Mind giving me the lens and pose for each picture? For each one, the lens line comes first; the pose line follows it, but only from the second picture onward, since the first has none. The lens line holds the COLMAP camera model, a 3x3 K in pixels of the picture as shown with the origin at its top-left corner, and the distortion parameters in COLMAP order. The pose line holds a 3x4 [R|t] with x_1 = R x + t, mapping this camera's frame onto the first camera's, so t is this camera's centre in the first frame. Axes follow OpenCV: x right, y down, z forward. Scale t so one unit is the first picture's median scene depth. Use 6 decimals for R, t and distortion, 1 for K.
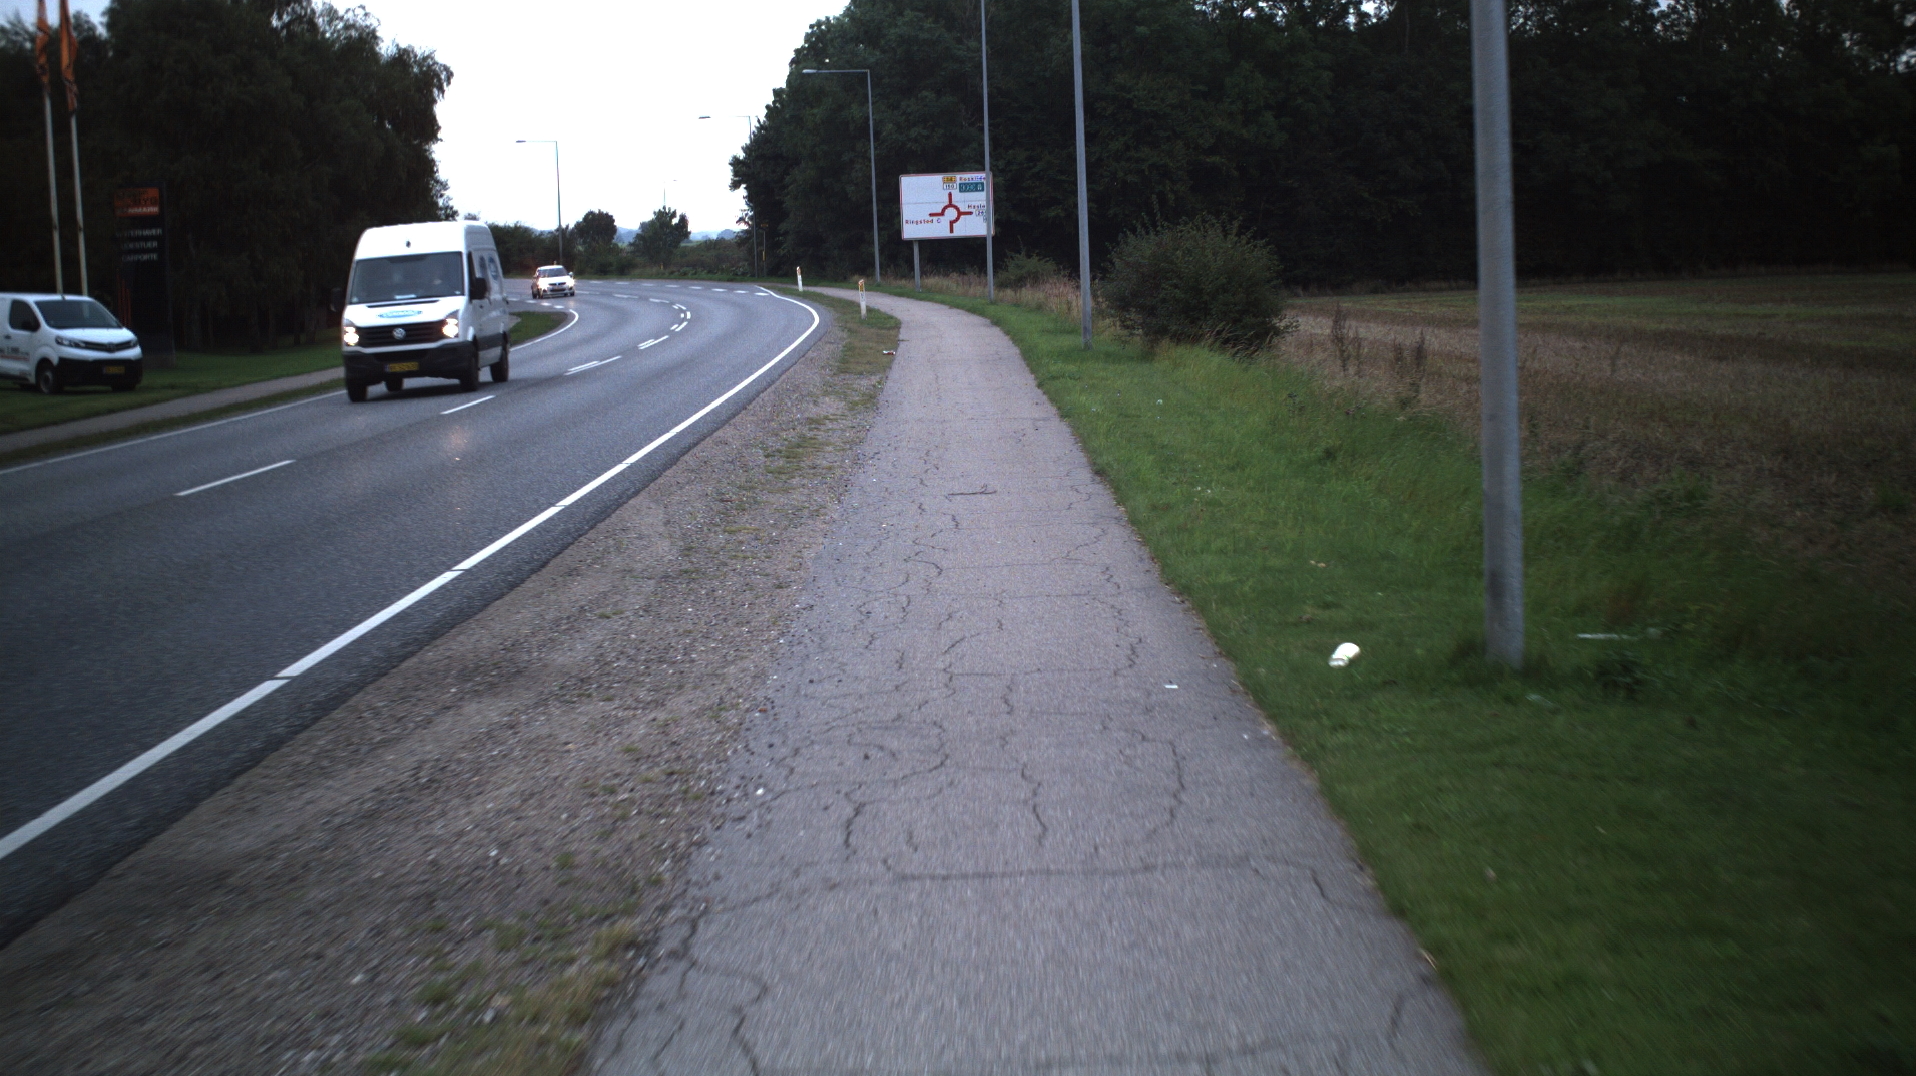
lens RADIAL K [[3654.3, 0, 958.0], [0, 3654.3, 538.0], [0, 0, 1]] dist [-0.234511, -0.091591]
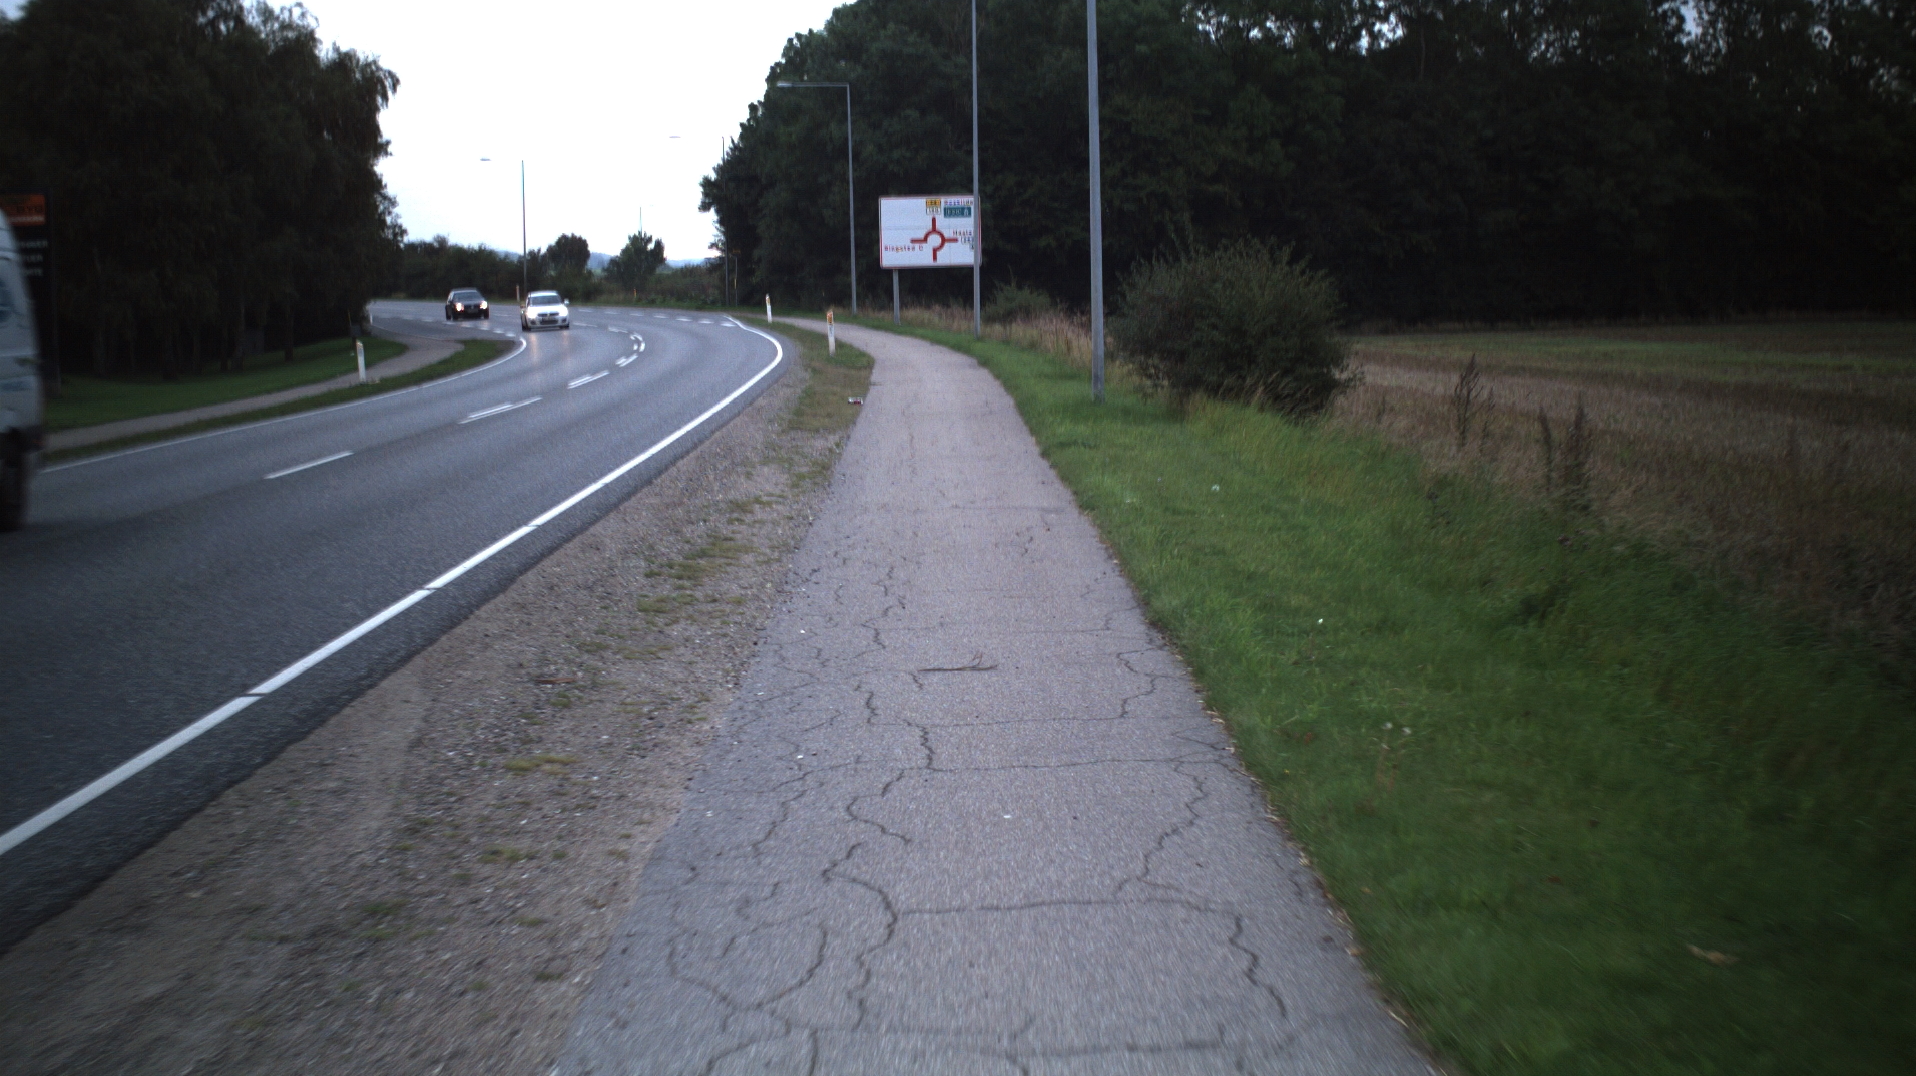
lens RADIAL K [[3654.3, 0, 958.0], [0, 3654.3, 538.0], [0, 0, 1]] dist [-0.234511, -0.091591]
pose [[0.999849, 0.016426, 0.005646, 0.000051], [-0.016376, 0.999827, -0.008812, -0.006322], [-0.005790, 0.008718, 0.999945, 0.086315]]
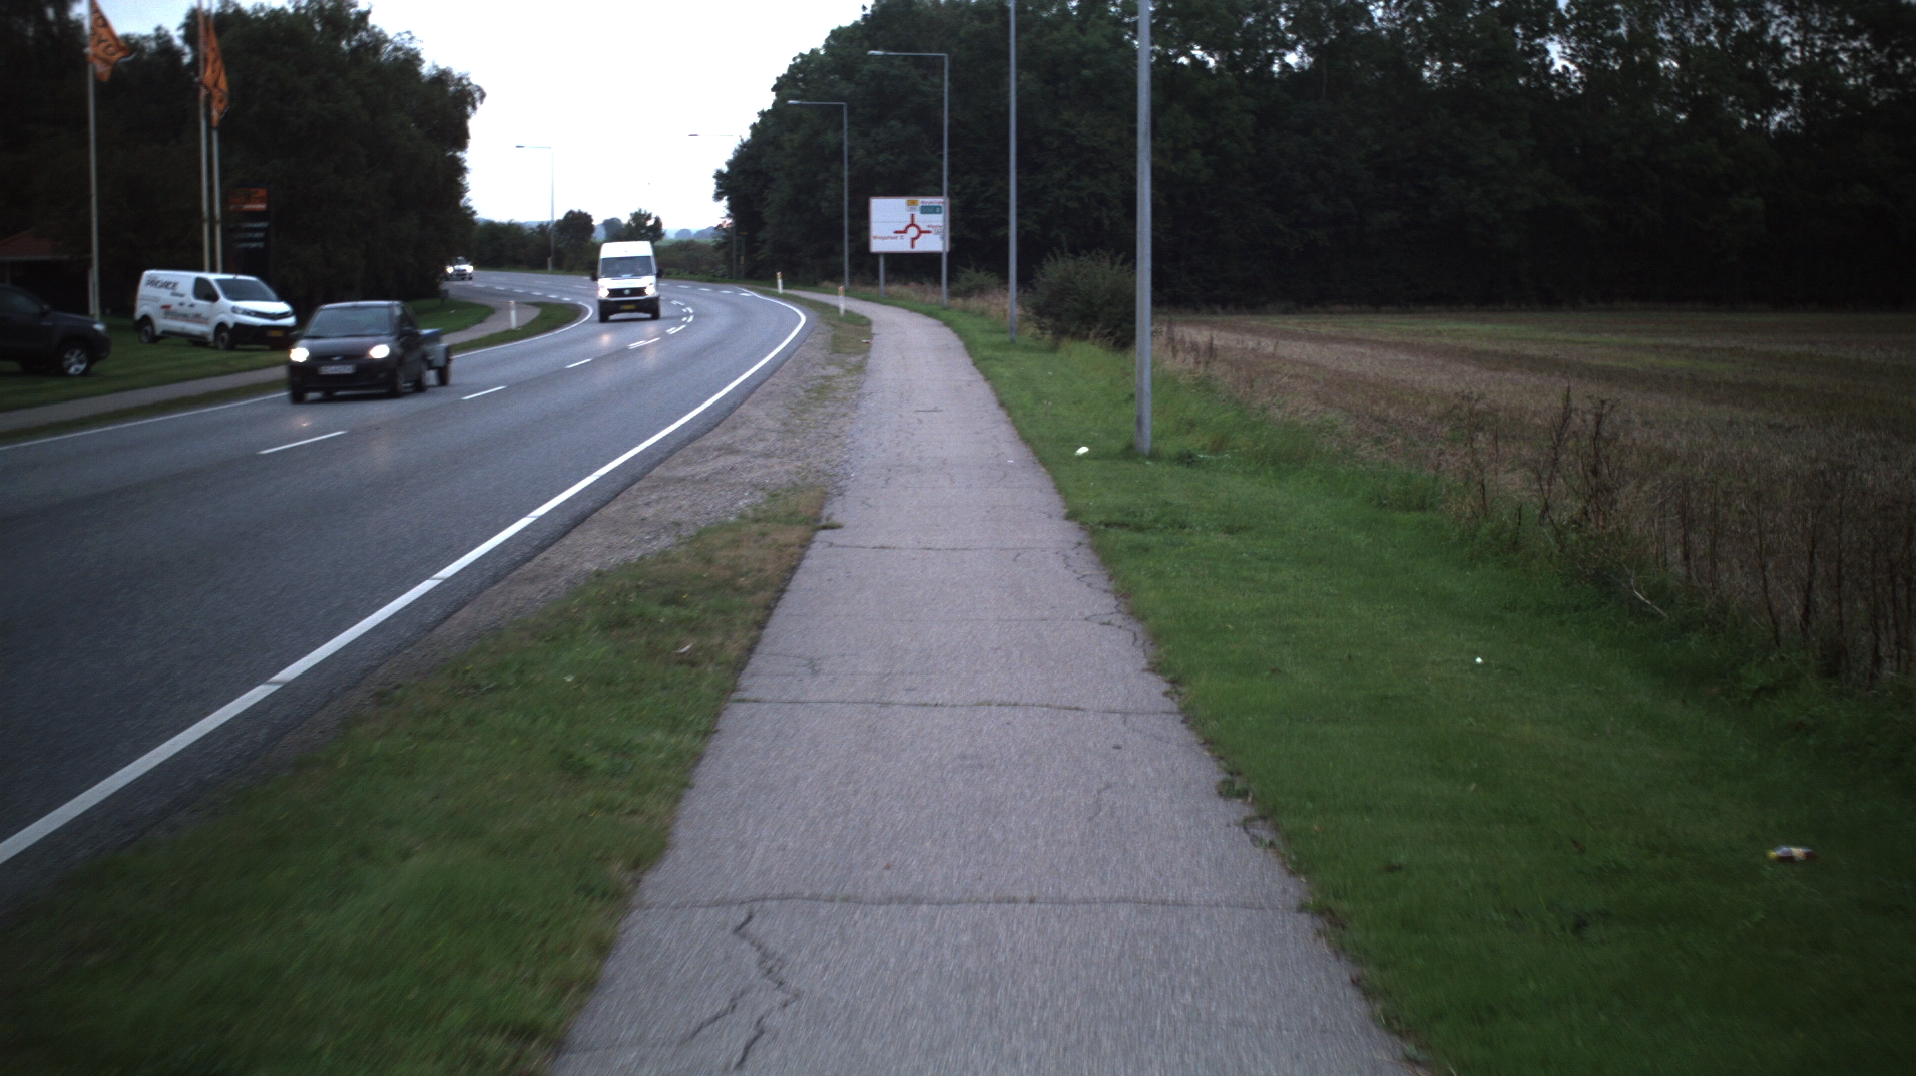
lens RADIAL K [[3654.3, 0, 958.0], [0, 3654.3, 538.0], [0, 0, 1]] dist [-0.234511, -0.091591]
pose [[0.999229, 0.036307, 0.014969, -0.001372], [-0.036273, 0.999339, -0.002550, 0.011860], [-0.015051, 0.002005, 0.999885, -0.172494]]
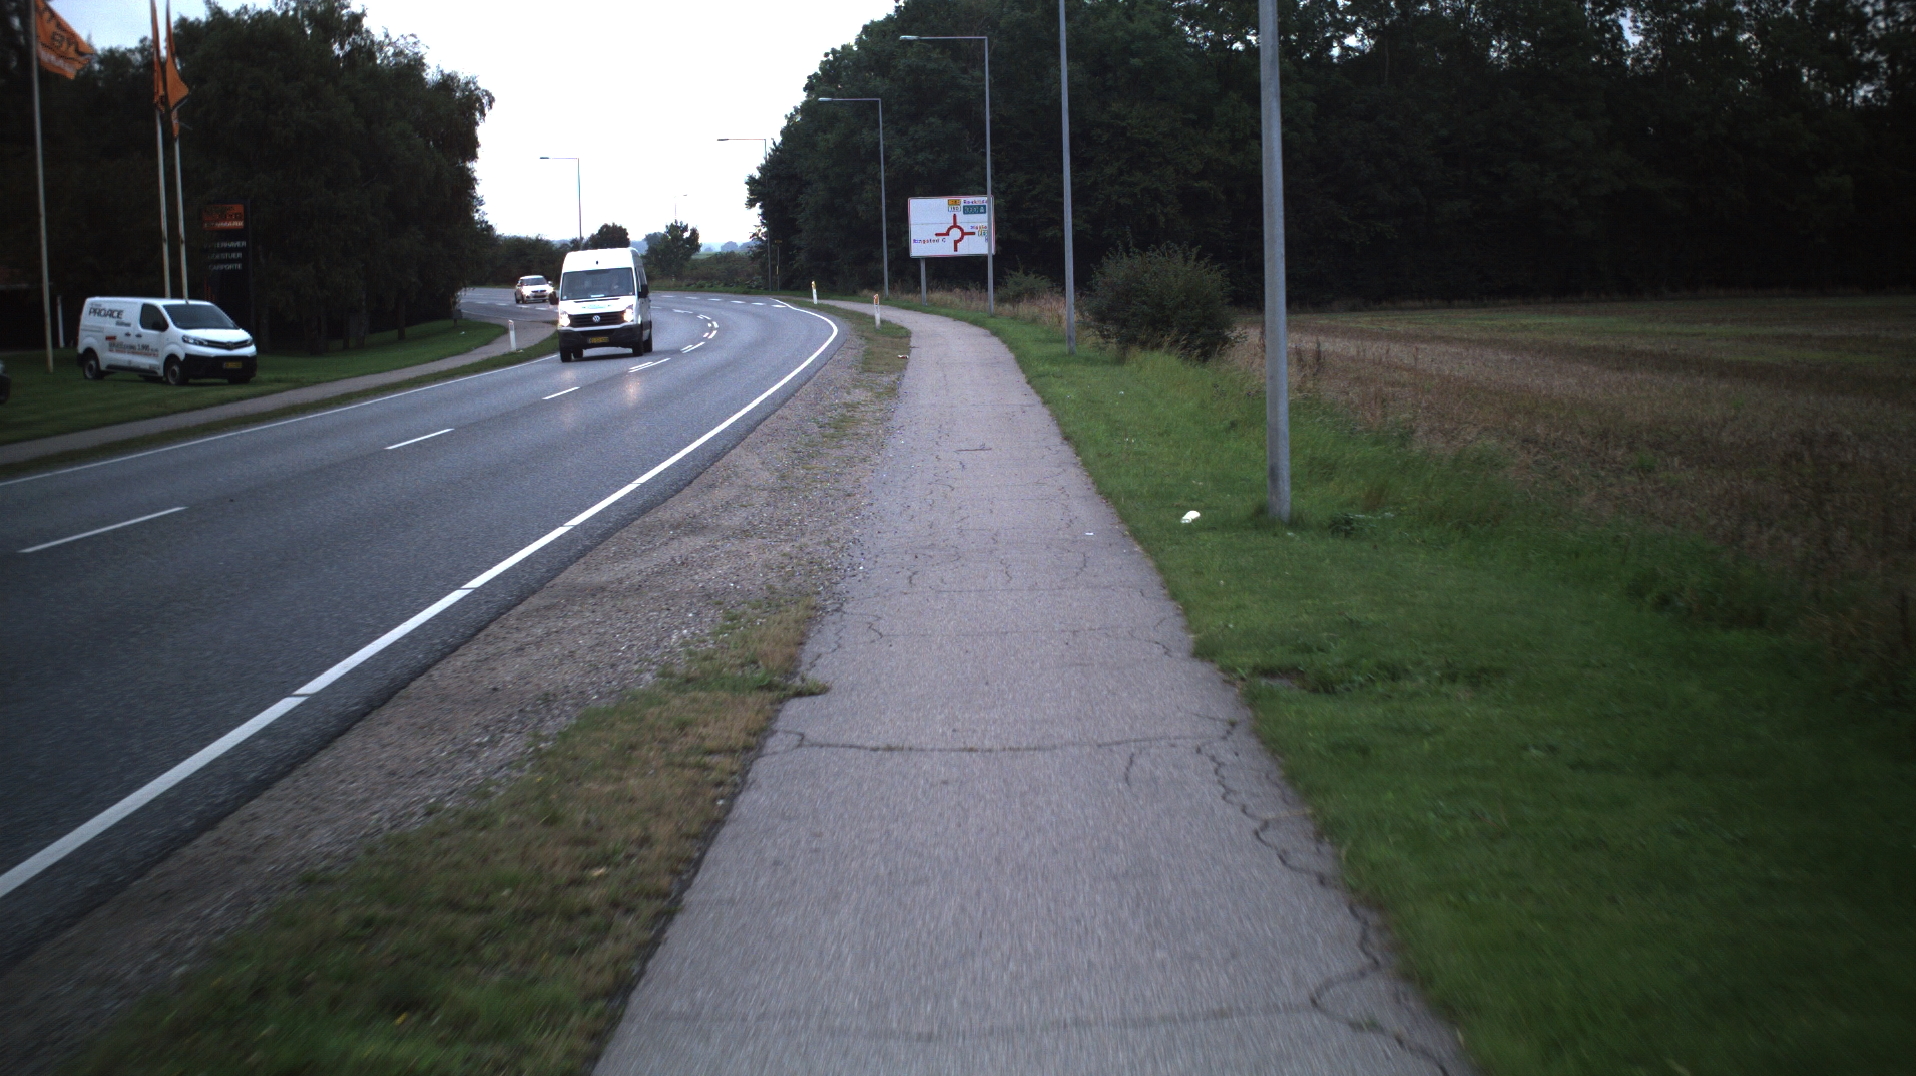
lens RADIAL K [[3654.3, 0, 958.0], [0, 3654.3, 538.0], [0, 0, 1]] dist [-0.234511, -0.091591]
pose [[0.999949, 0.010116, 0.000225, -0.000476], [-0.010115, 0.999941, -0.003966, 0.005955], [-0.000265, 0.003964, 0.999992, -0.086351]]
